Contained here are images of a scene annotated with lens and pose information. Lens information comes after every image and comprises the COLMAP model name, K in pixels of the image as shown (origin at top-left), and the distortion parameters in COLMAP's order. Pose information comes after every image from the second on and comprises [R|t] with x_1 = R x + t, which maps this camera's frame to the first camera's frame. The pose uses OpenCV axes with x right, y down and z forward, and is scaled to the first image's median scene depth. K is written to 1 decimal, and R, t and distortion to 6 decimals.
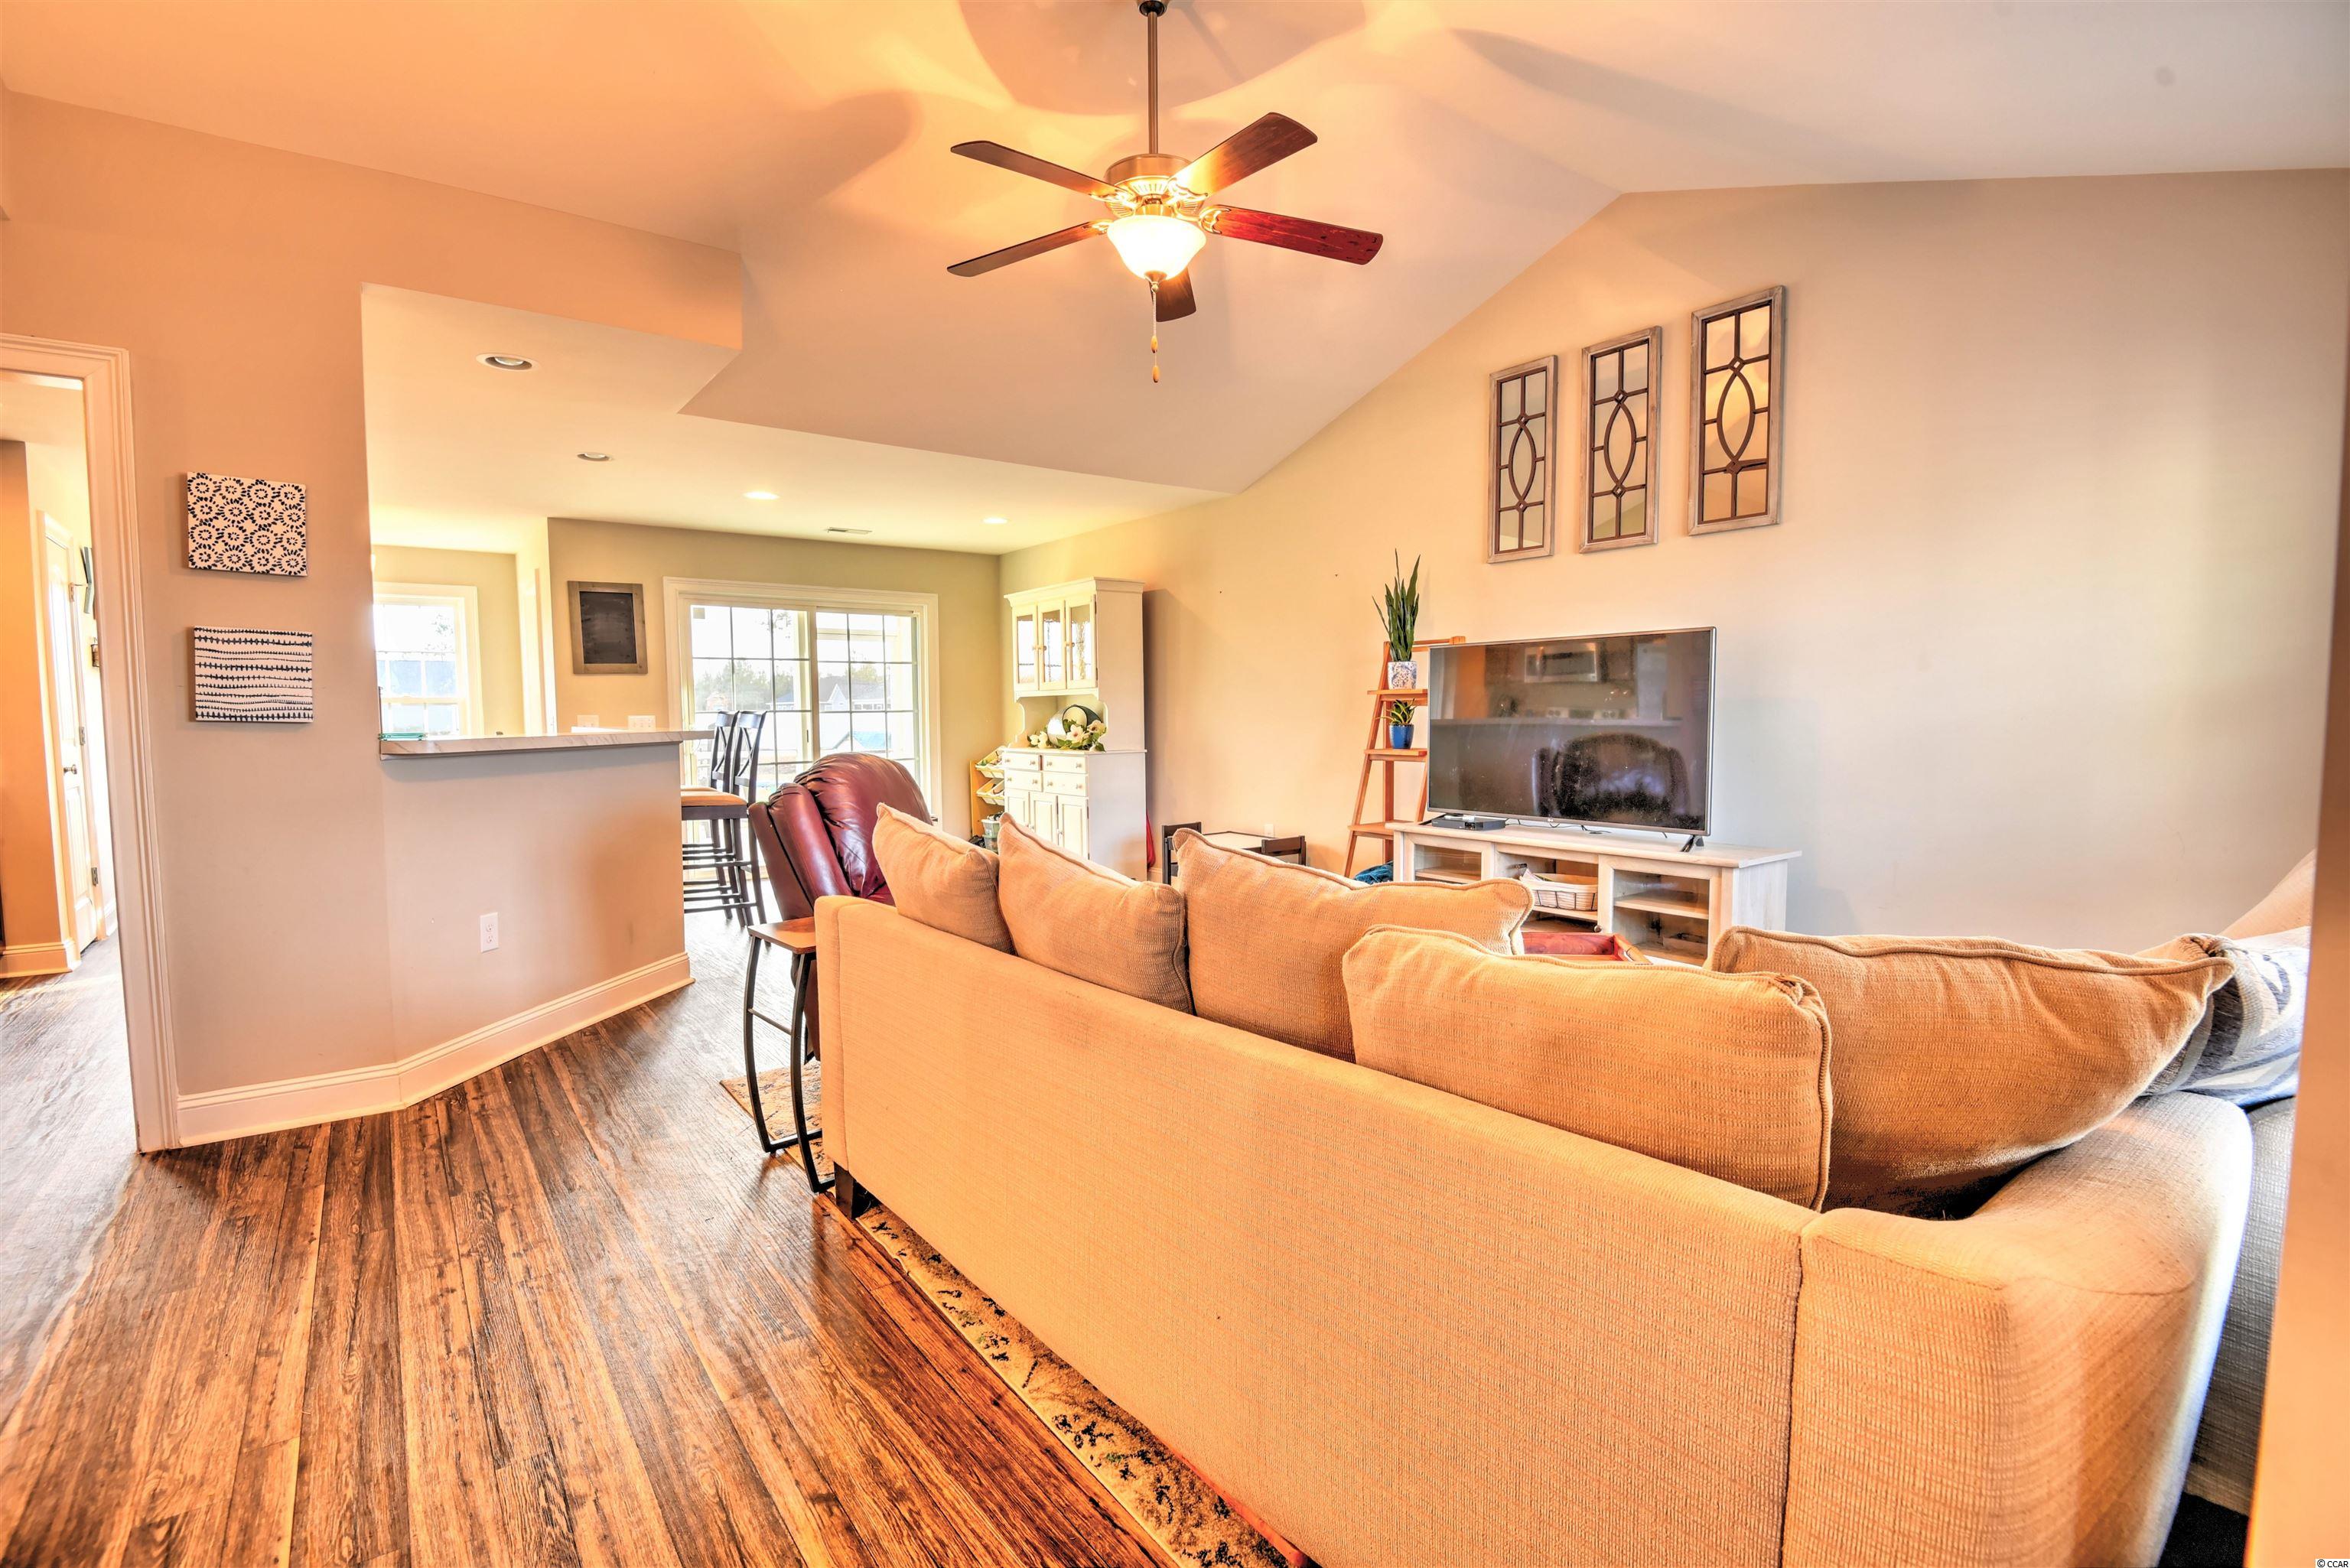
lens RADIAL K [[1079.6, 0, 1173.9], [0, 1079.6, 789.5], [0, 0, 1]] dist [-0.012824, -0.000309]
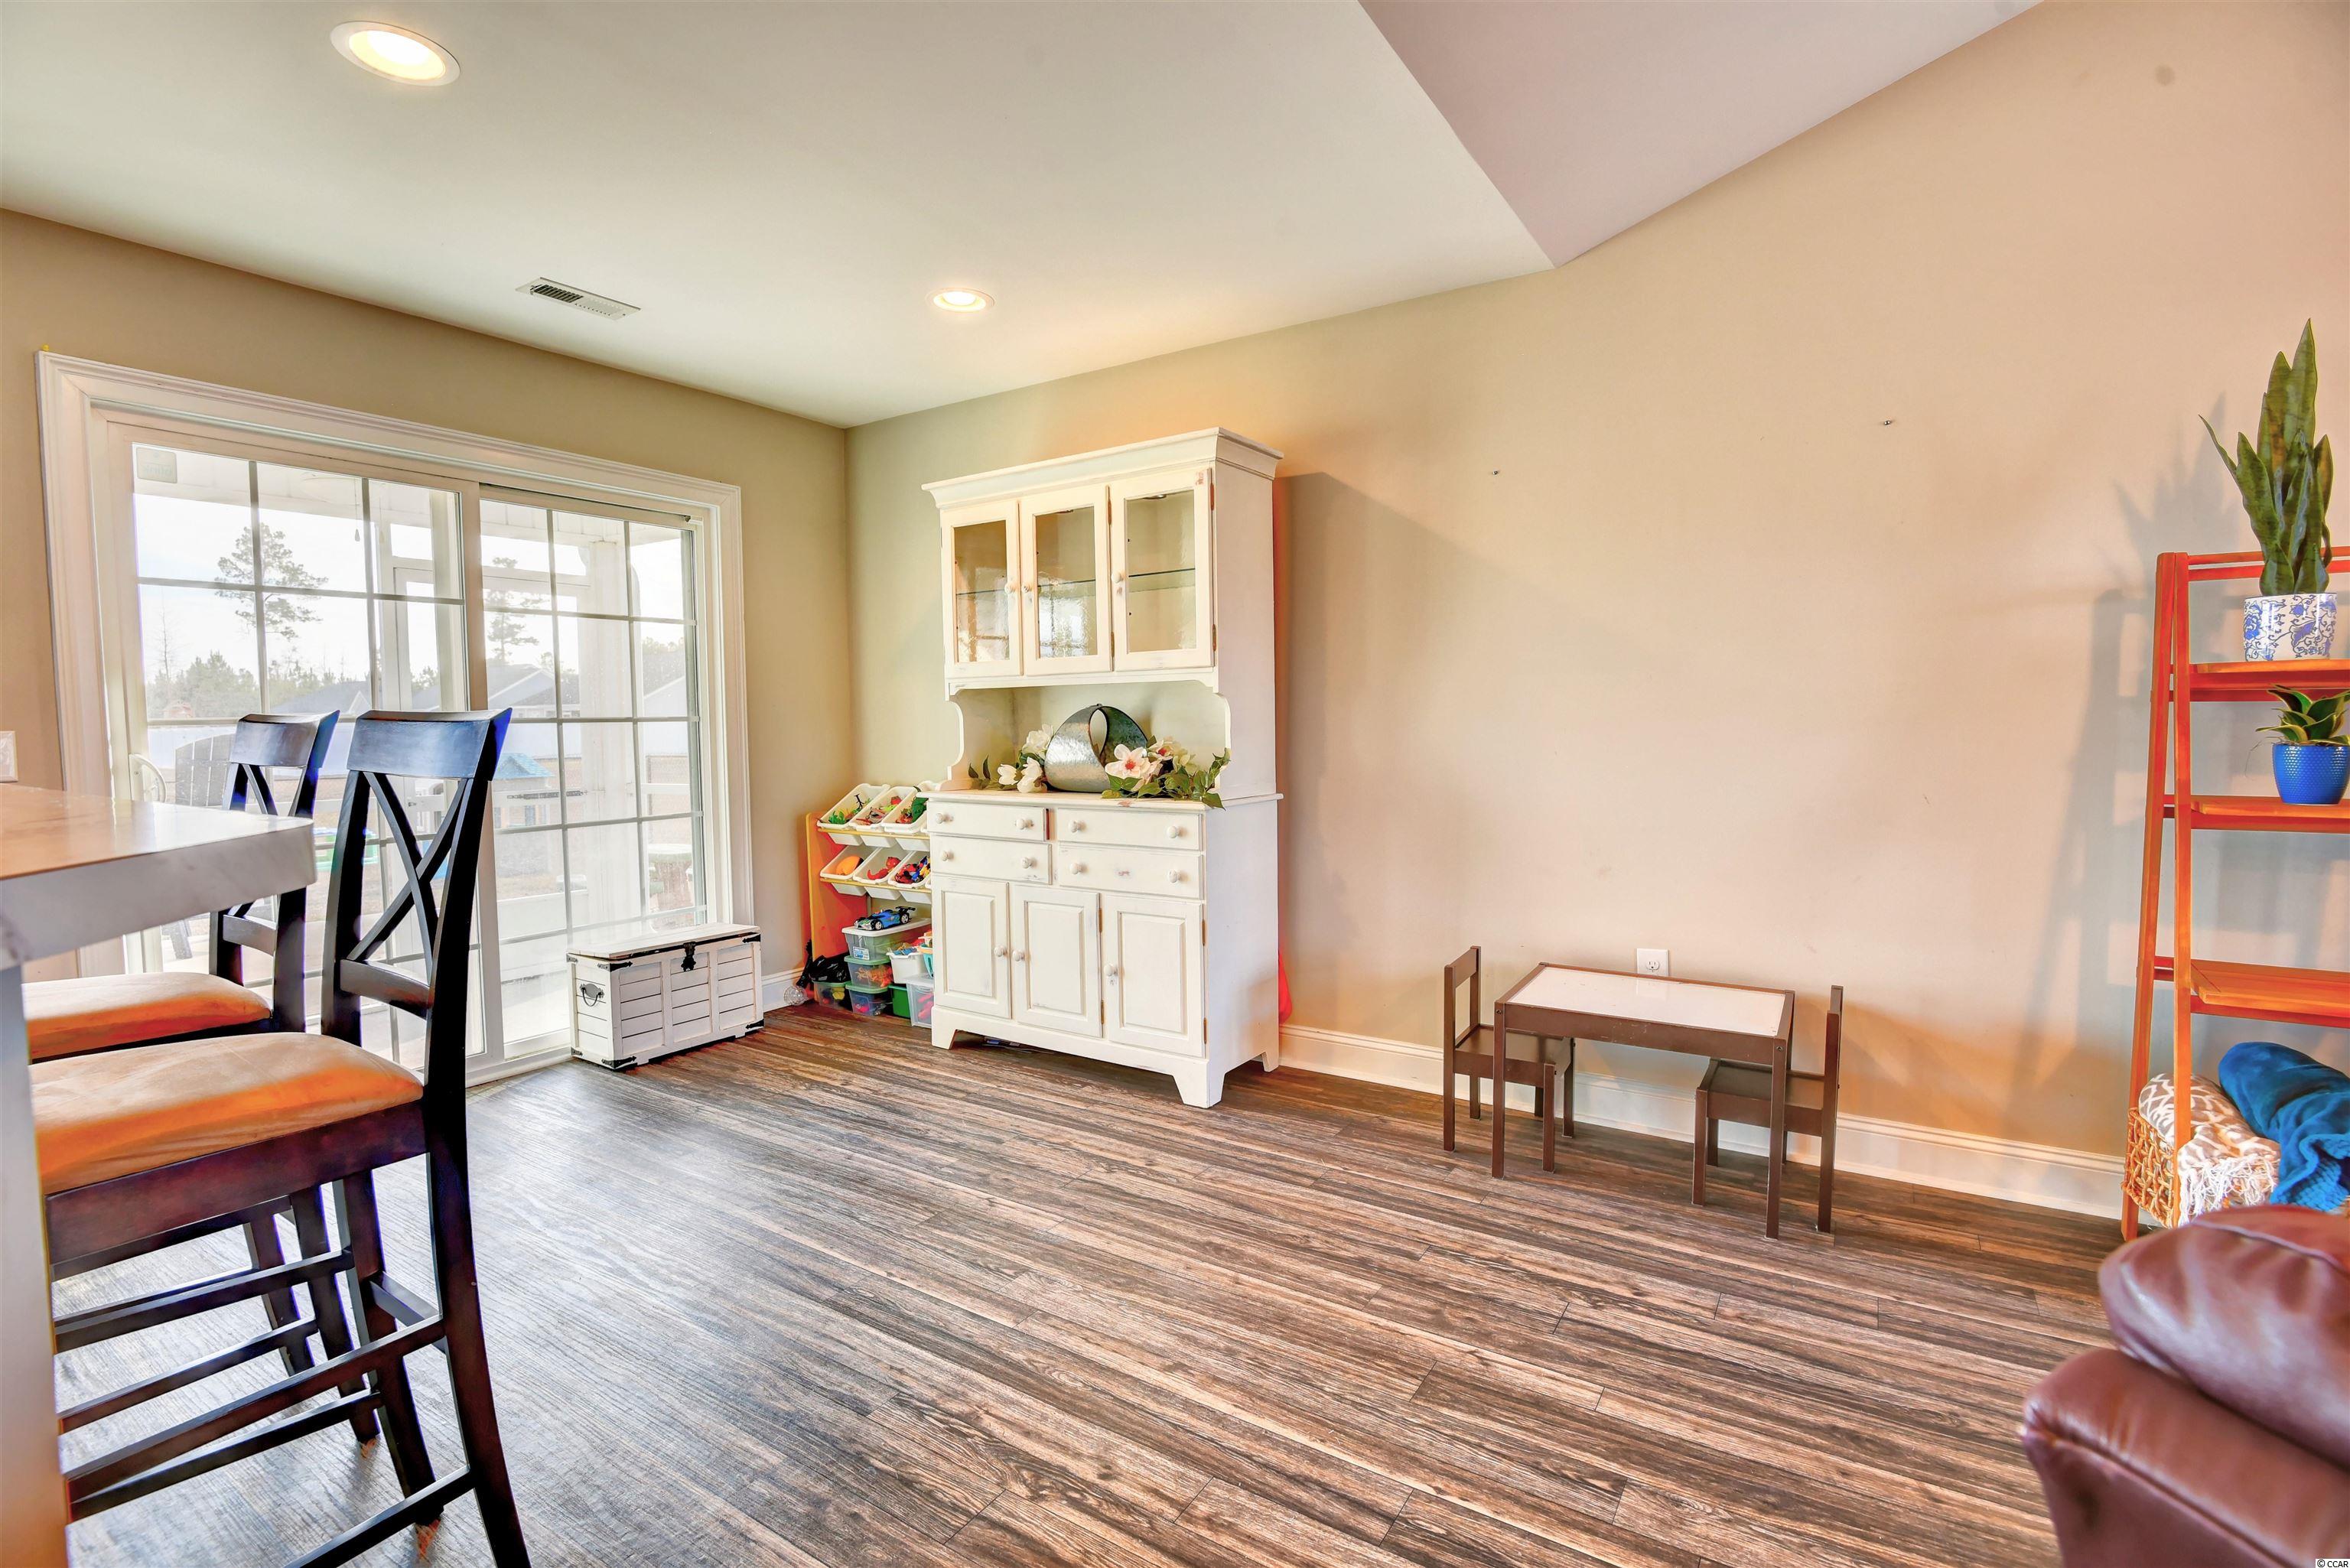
lens RADIAL K [[1079.6, 0, 1173.9], [0, 1079.6, 789.5], [0, 0, 1]] dist [-0.012824, -0.000309]
pose [[0.939693, -0.023861, 0.341186, -0.238754], [0.027238, 0.999616, -0.005109, -0.037153], [-0.340933, 0.014094, 0.939982, 0.535271]]
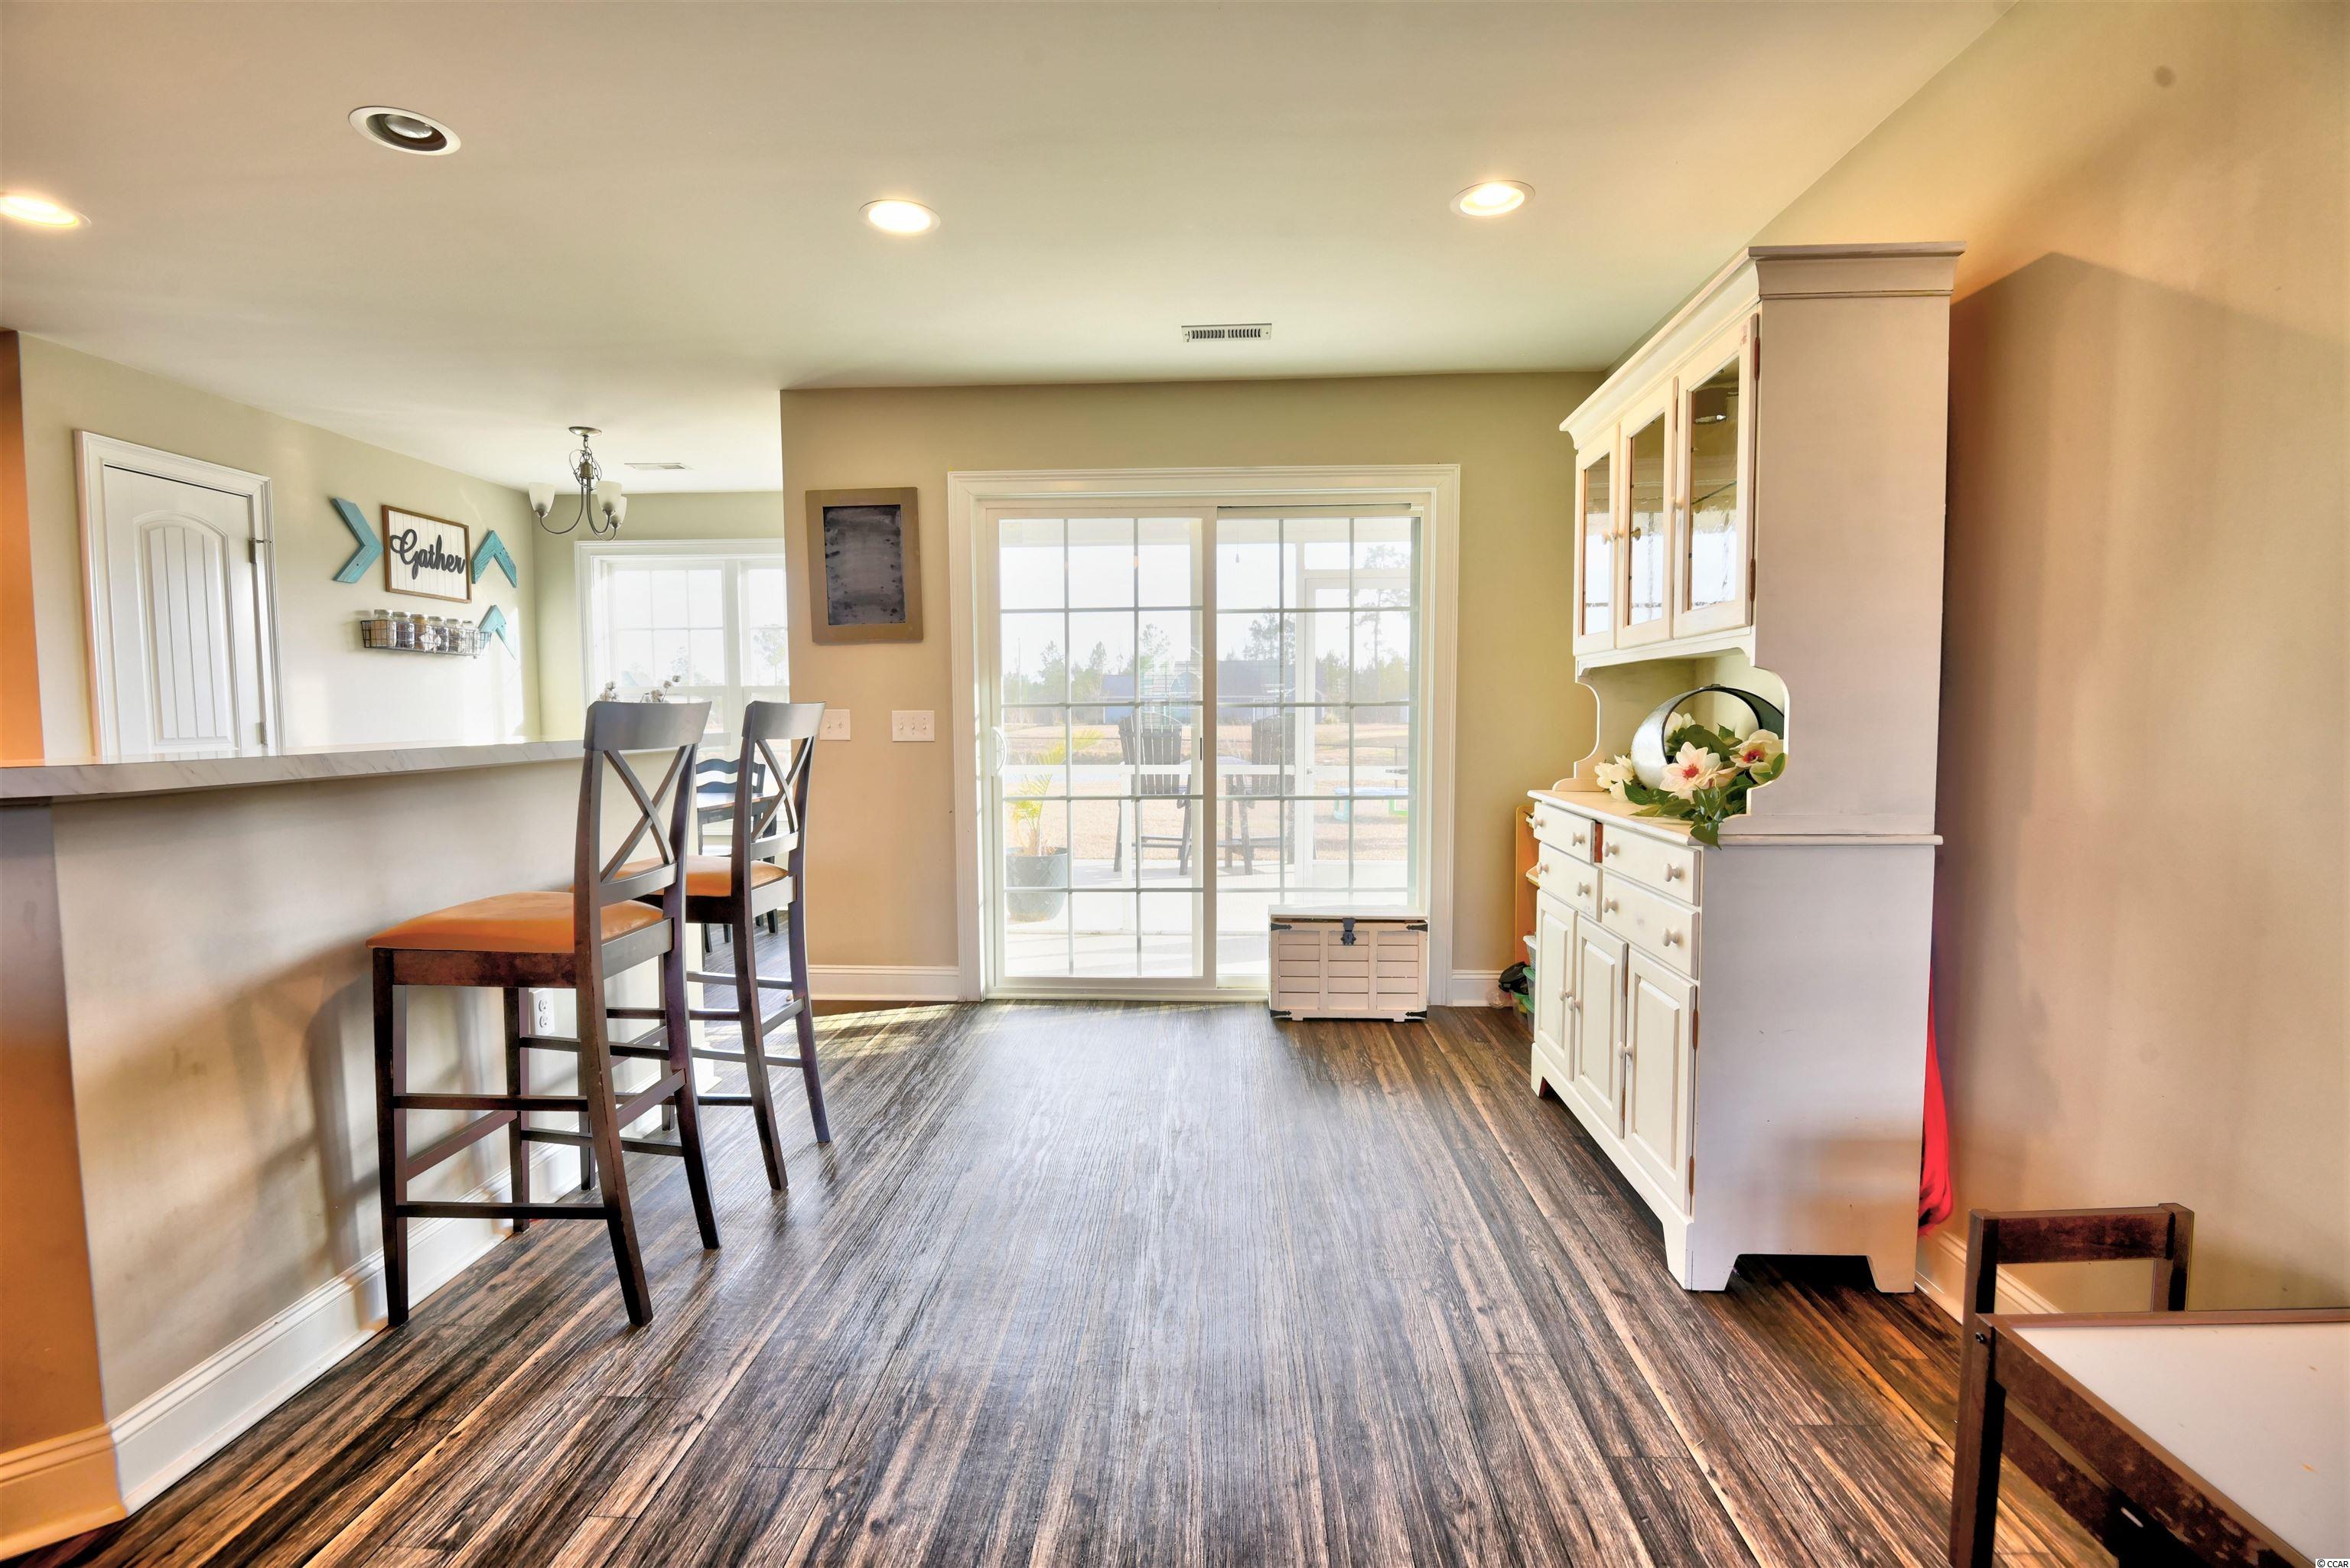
lens RADIAL K [[1079.6, 0, 1173.9], [0, 1079.6, 789.5], [0, 0, 1]] dist [-0.012824, -0.000309]
pose [[0.768419, 0.050760, -0.637931, -0.000737], [-0.047565, 0.998622, 0.022166, -0.045178], [0.638177, 0.013310, 0.769775, 0.632297]]
